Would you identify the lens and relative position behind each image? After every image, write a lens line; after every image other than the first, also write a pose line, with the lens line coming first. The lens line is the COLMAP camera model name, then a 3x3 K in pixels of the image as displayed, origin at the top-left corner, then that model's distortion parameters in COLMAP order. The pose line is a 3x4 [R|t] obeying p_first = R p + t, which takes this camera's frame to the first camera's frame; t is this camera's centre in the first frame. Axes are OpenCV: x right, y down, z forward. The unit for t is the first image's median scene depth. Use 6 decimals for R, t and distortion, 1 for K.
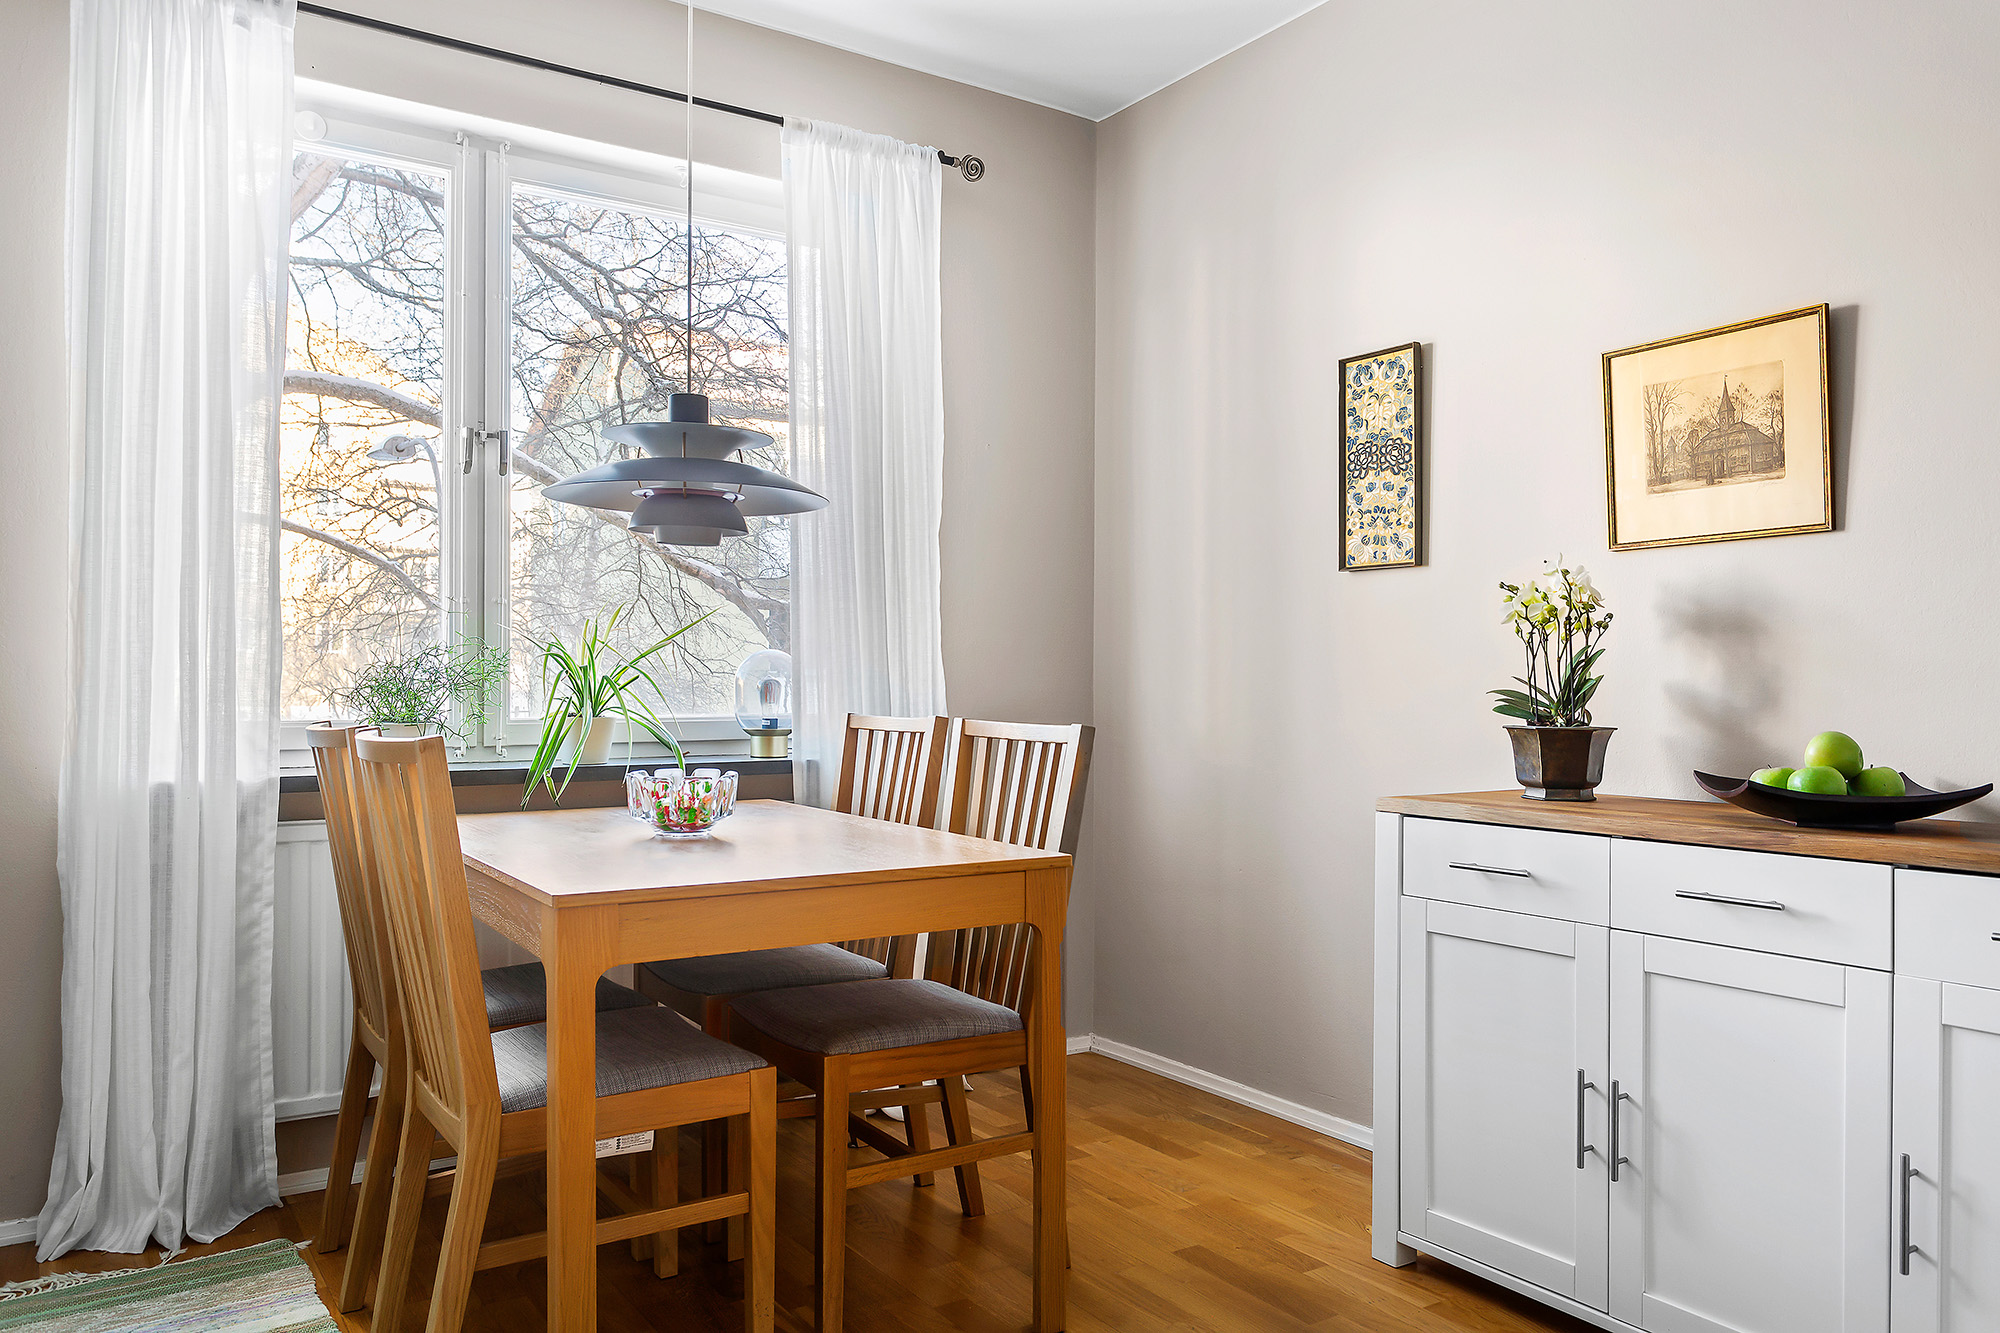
lens RADIAL K [[1441.6, 0, 1013.7], [0, 1441.6, 668.3], [0, 0, 1]] dist [0.008028, -0.004417]
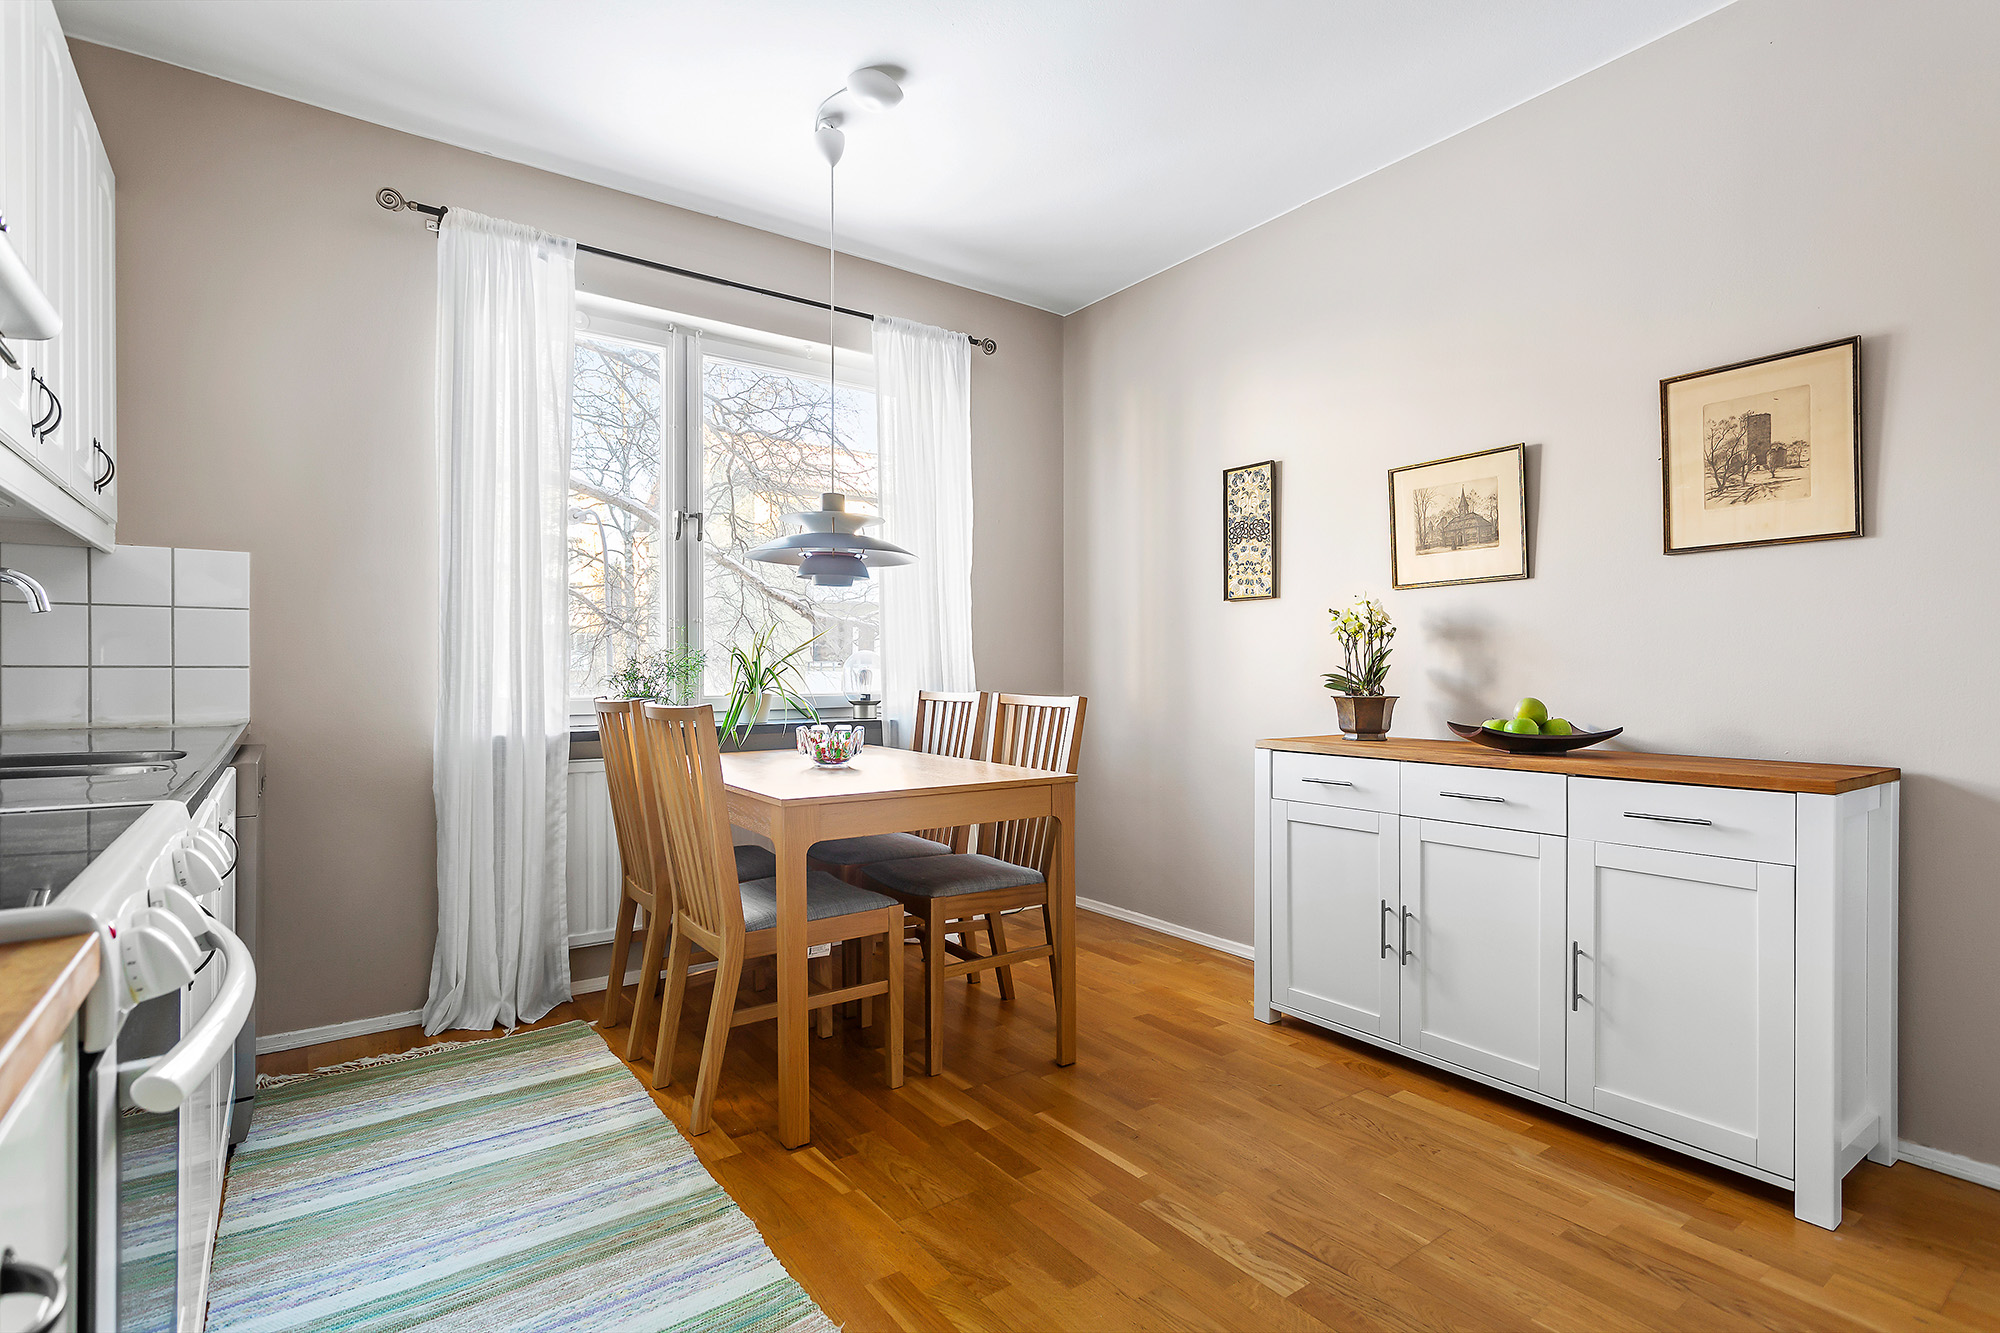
lens RADIAL K [[964.5, 0, 1009.2], [0, 964.5, 662.7], [0, 0, 1]] dist [0.002900, 0.001001]
pose [[0.999172, -0.003742, 0.040502, -0.073435], [0.003668, 0.999991, 0.001892, -0.001349], [-0.040509, -0.001742, 0.999178, -0.088372]]
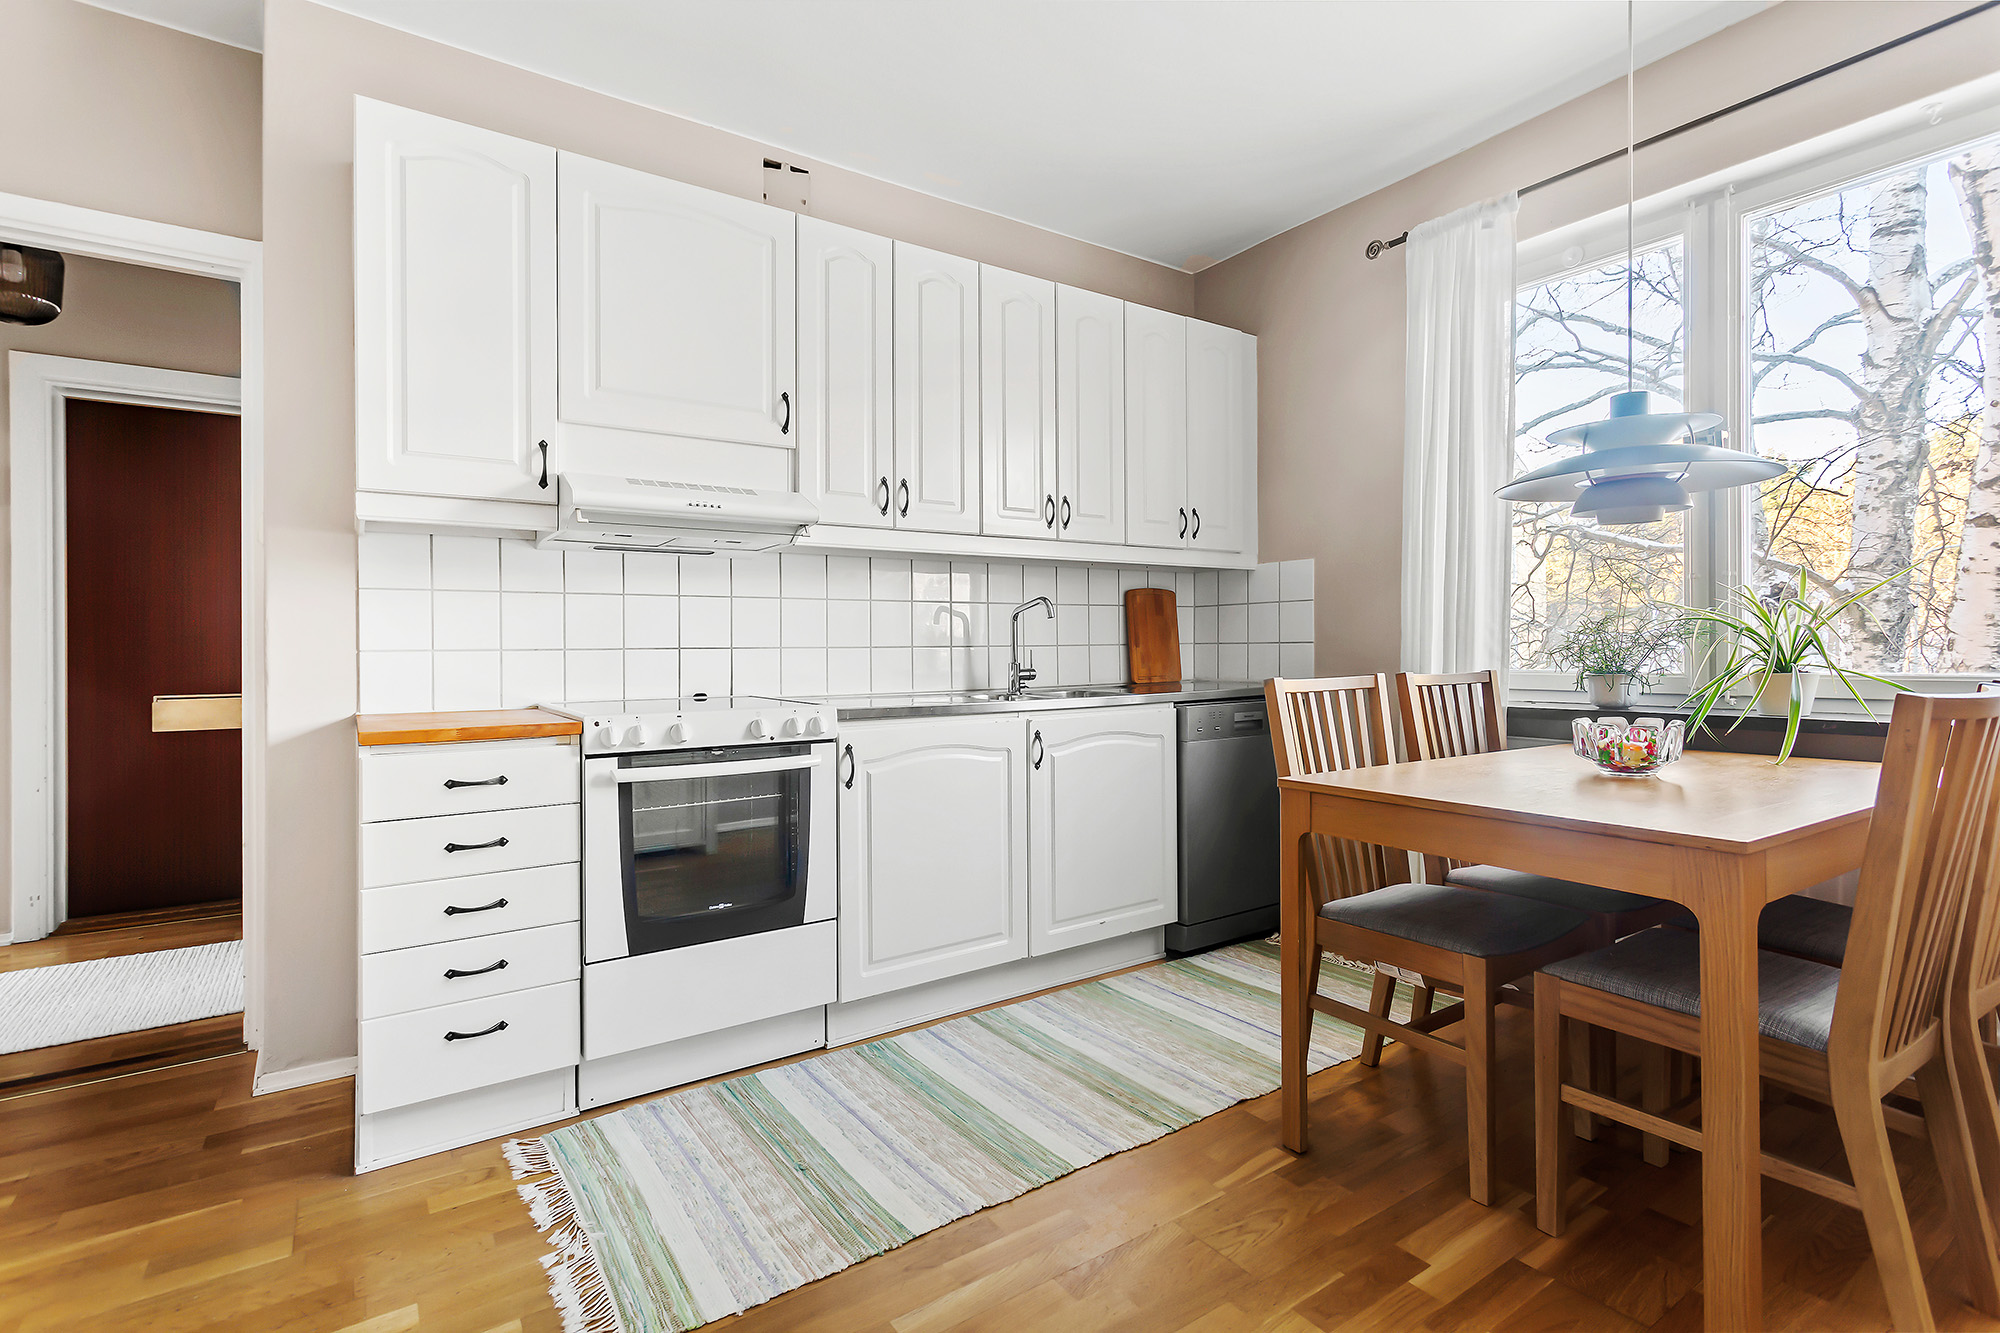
lens RADIAL K [[964.5, 0, 990.7], [0, 964.5, 629.2], [0, 0, 1]] dist [0.002900, 0.001001]
pose [[-0.007500, -0.023667, -0.999692, 0.554189], [0.020057, 0.999515, -0.023813, 0.007078], [0.999771, -0.020230, -0.007021, 0.498743]]
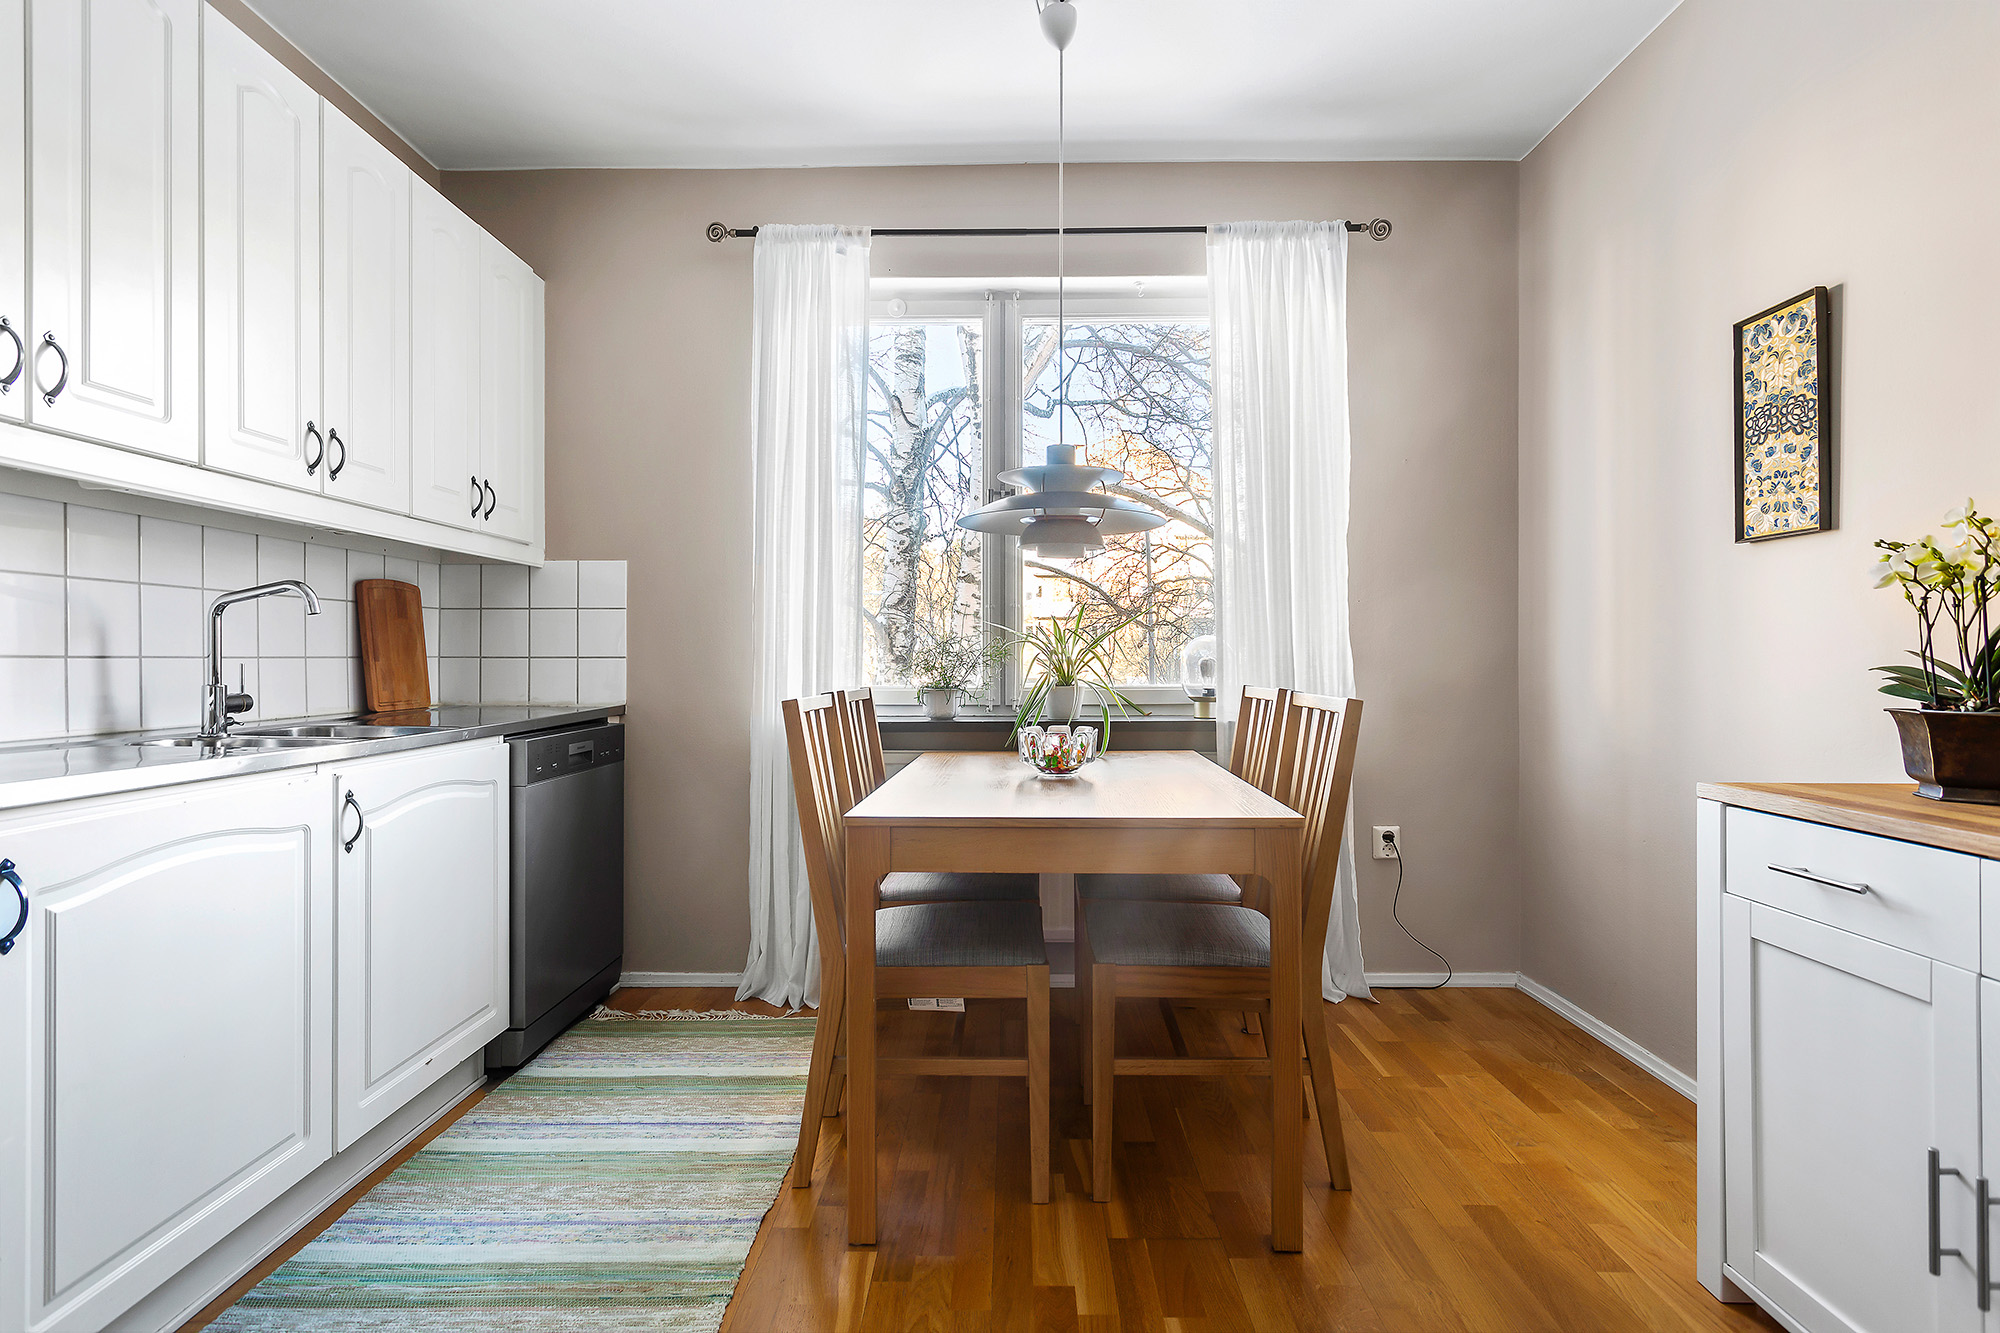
lens RADIAL K [[964.5, 0, 999.9], [0, 964.5, 651.4], [0, 0, 1]] dist [0.002900, 0.001001]
pose [[0.822937, -0.009536, -0.568052, 0.234862], [0.009229, 0.999952, -0.003416, 0.003378], [0.568057, -0.002432, 0.822985, 0.235596]]
